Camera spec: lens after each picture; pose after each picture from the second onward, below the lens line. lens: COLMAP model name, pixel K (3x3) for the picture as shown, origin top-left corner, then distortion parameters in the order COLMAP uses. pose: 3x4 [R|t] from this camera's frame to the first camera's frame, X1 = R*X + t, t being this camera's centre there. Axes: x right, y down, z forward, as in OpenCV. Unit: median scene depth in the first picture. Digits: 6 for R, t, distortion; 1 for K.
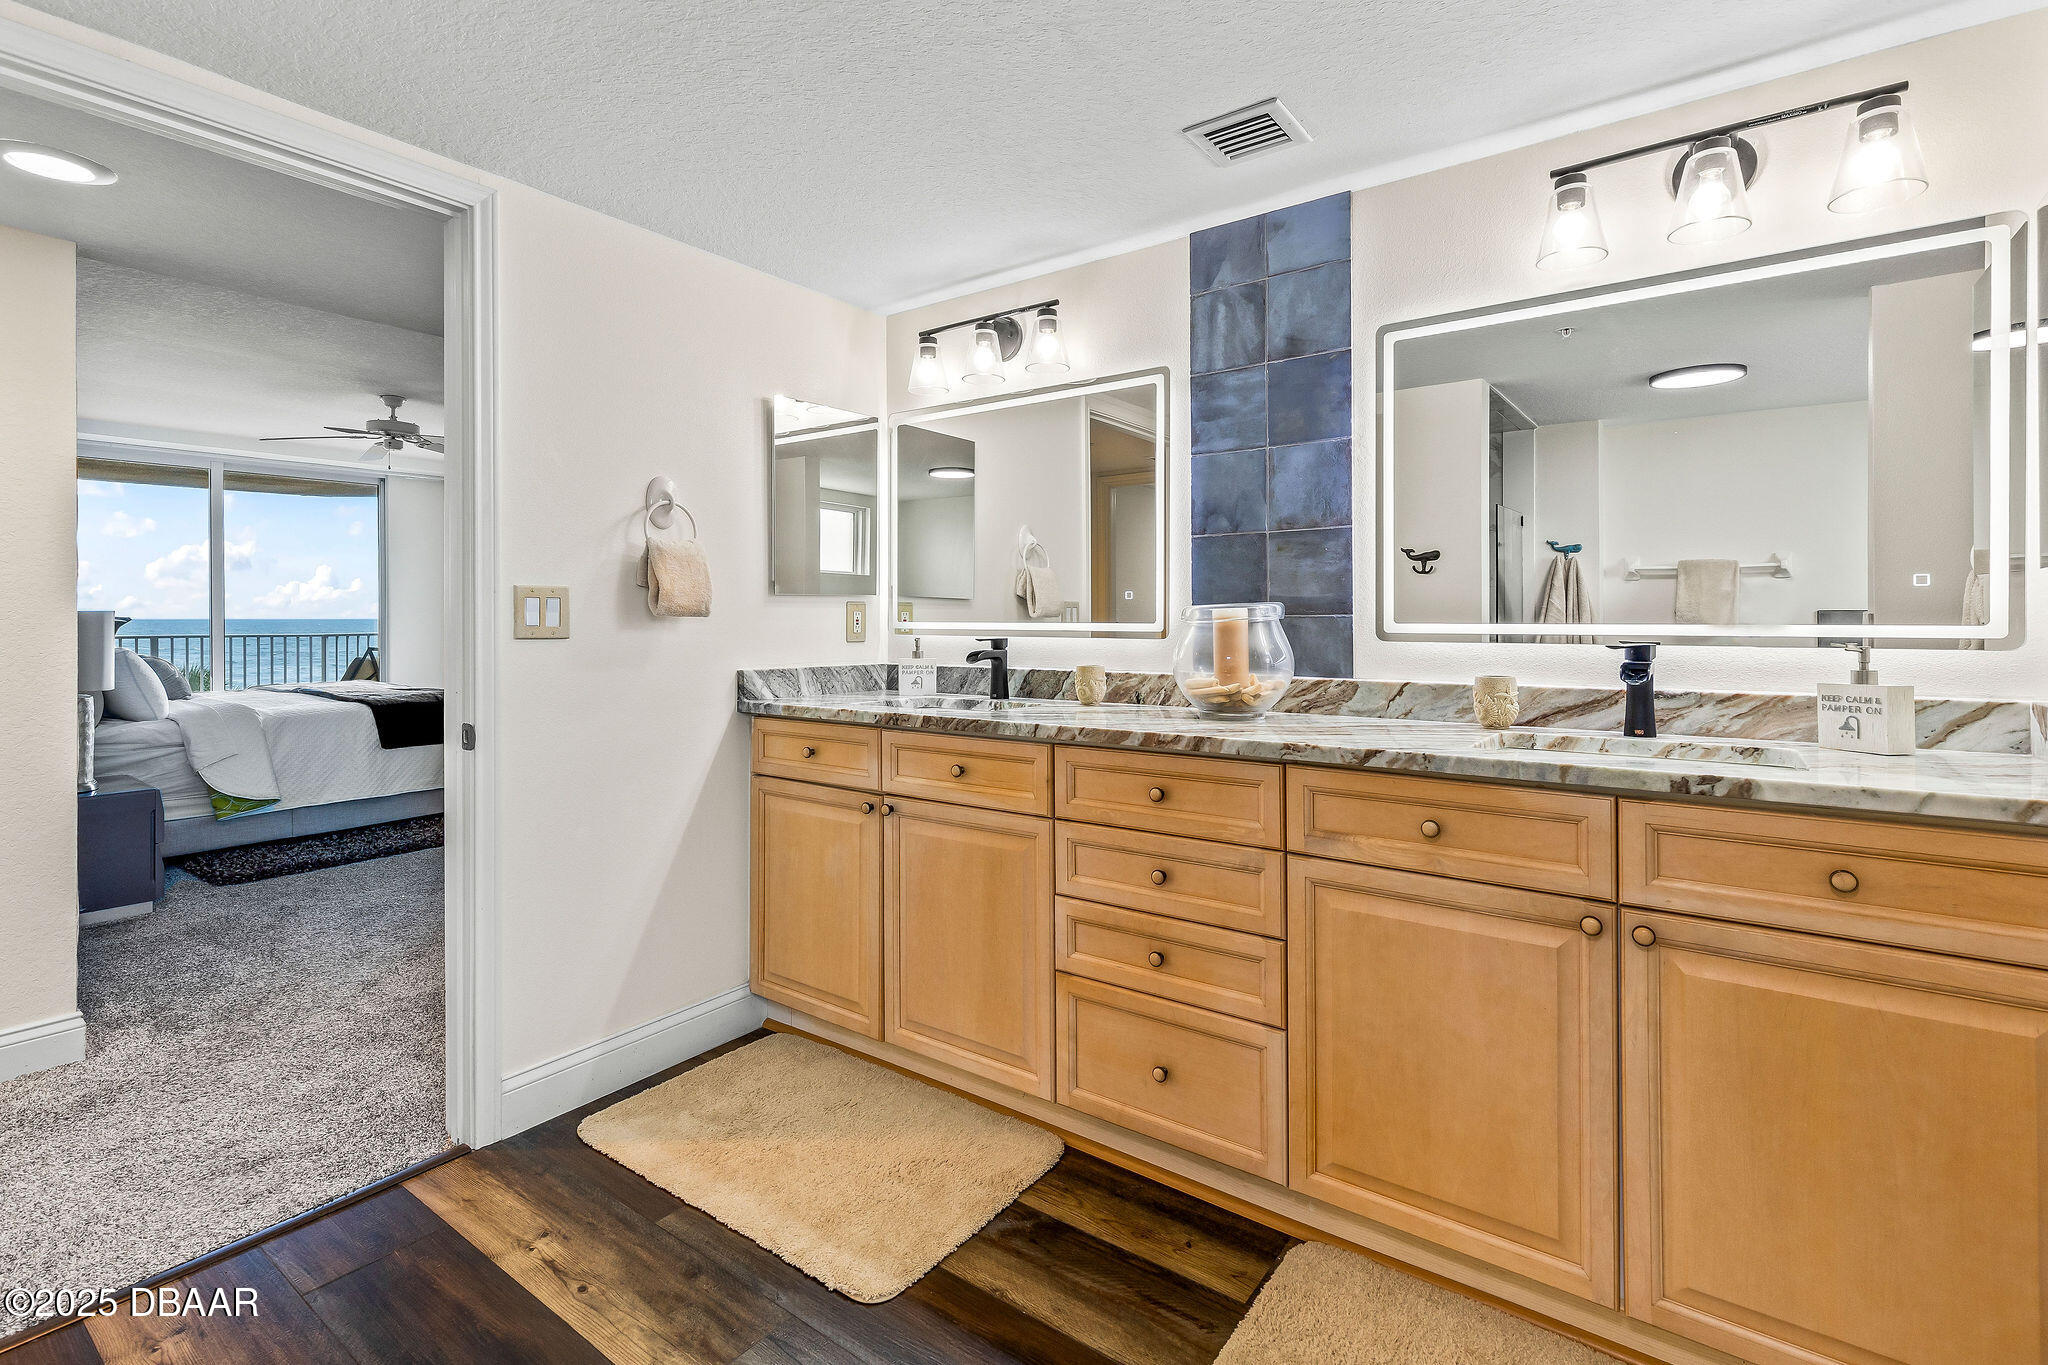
lens RADIAL K [[935.7, 0, 1015.1], [0, 935.7, 620.5], [0, 0, 1]] dist [0.000902, 0.000502]
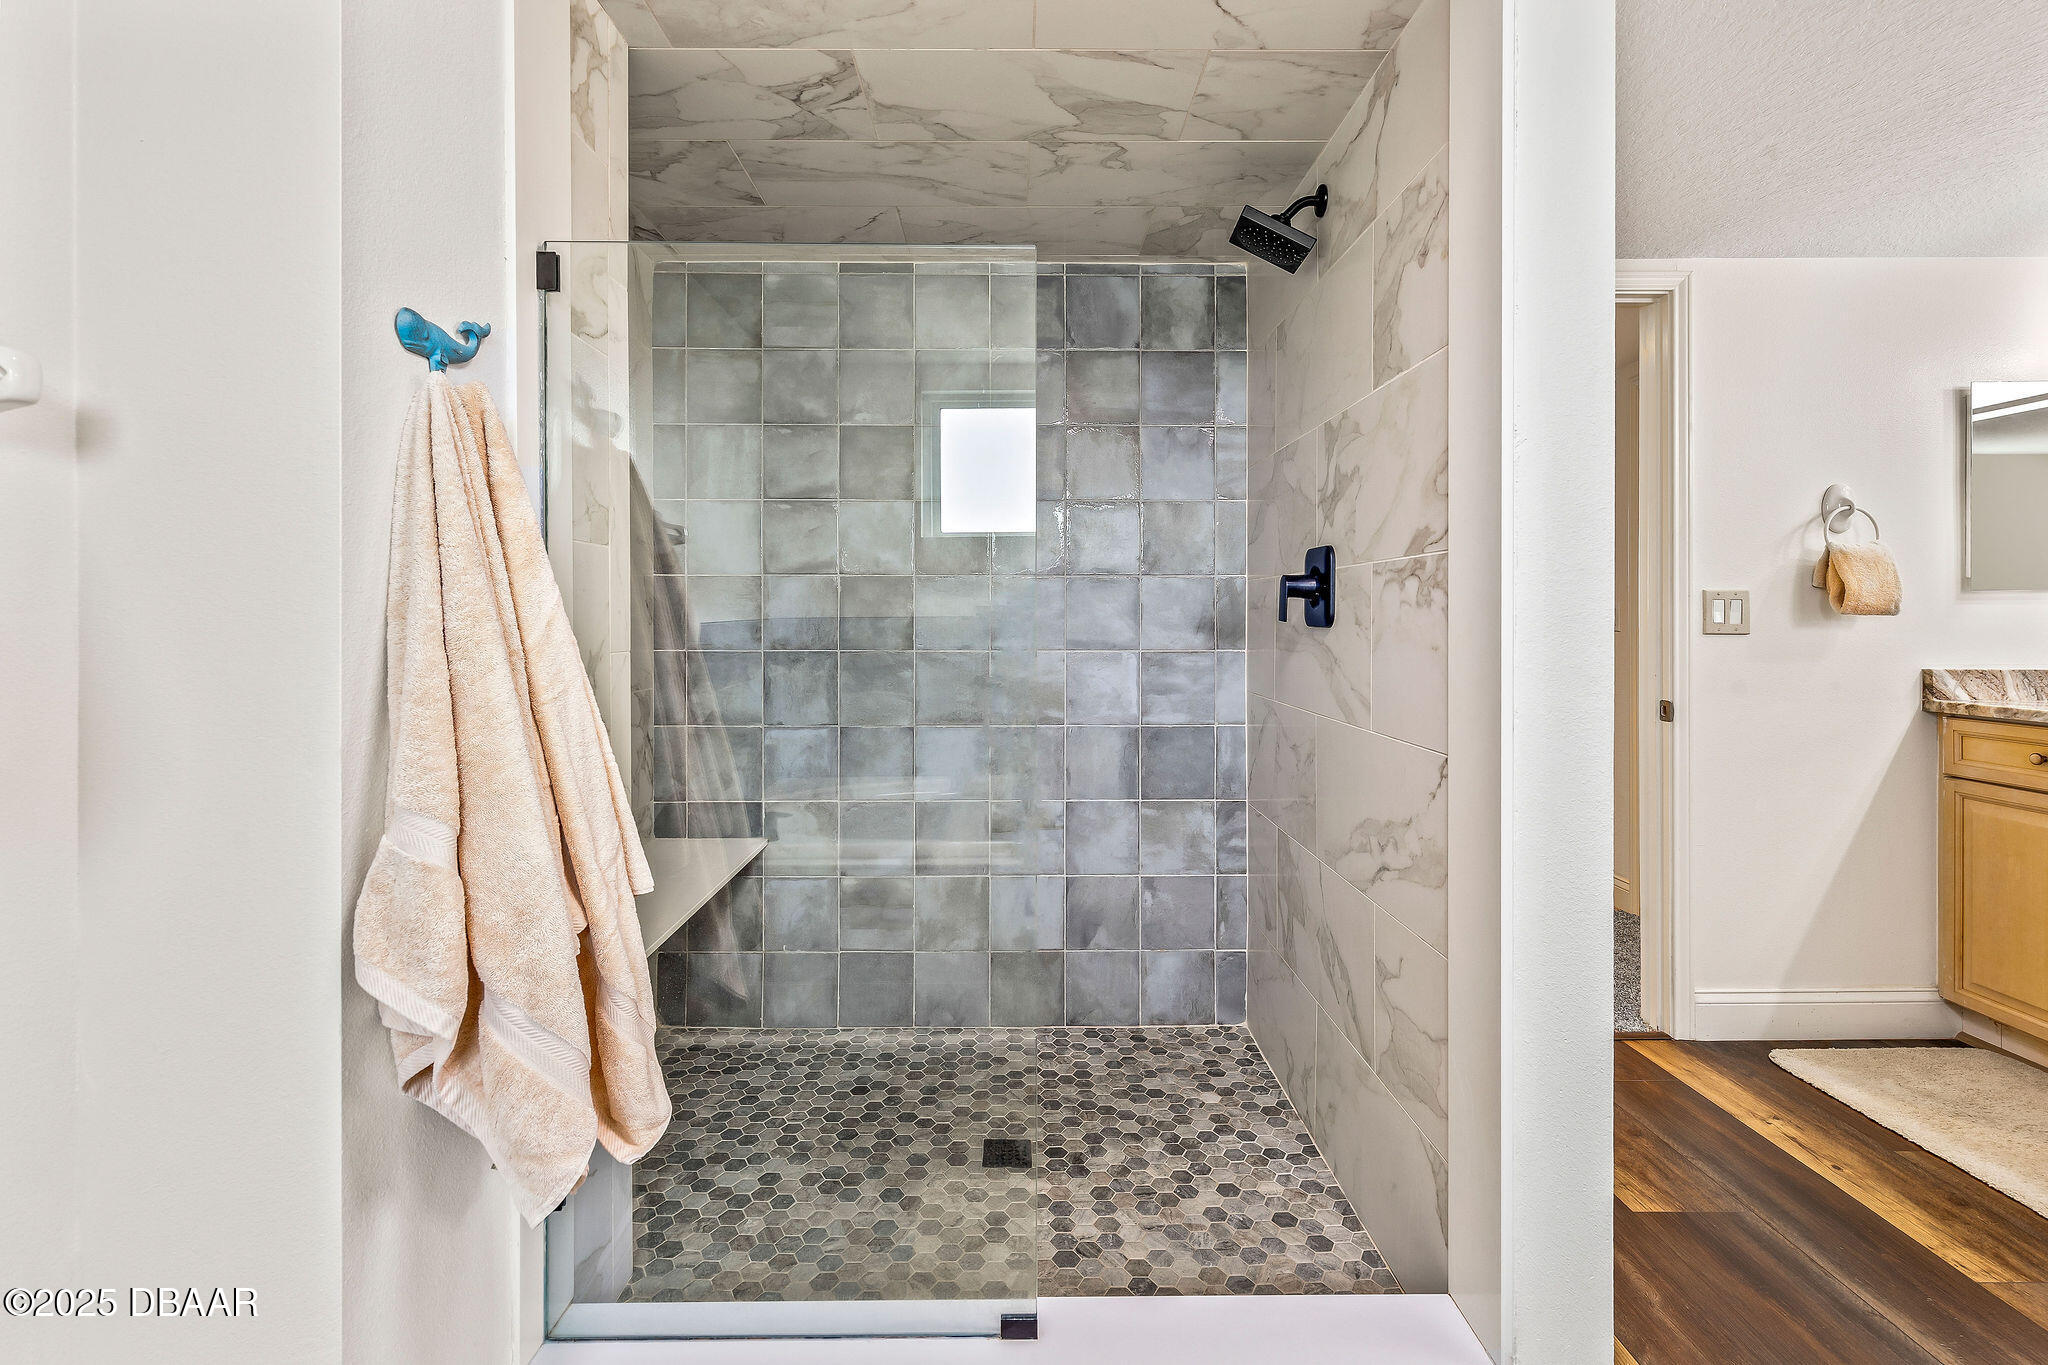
lens RADIAL K [[935.7, 0, 1015.1], [0, 935.7, 620.5], [0, 0, 1]] dist [0.000902, 0.000502]
pose [[0.599956, 0.000083, -0.800033, -0.087576], [0.001364, 0.999998, 0.001126, -0.000568], [0.800032, -0.001767, 0.599955, -0.401053]]
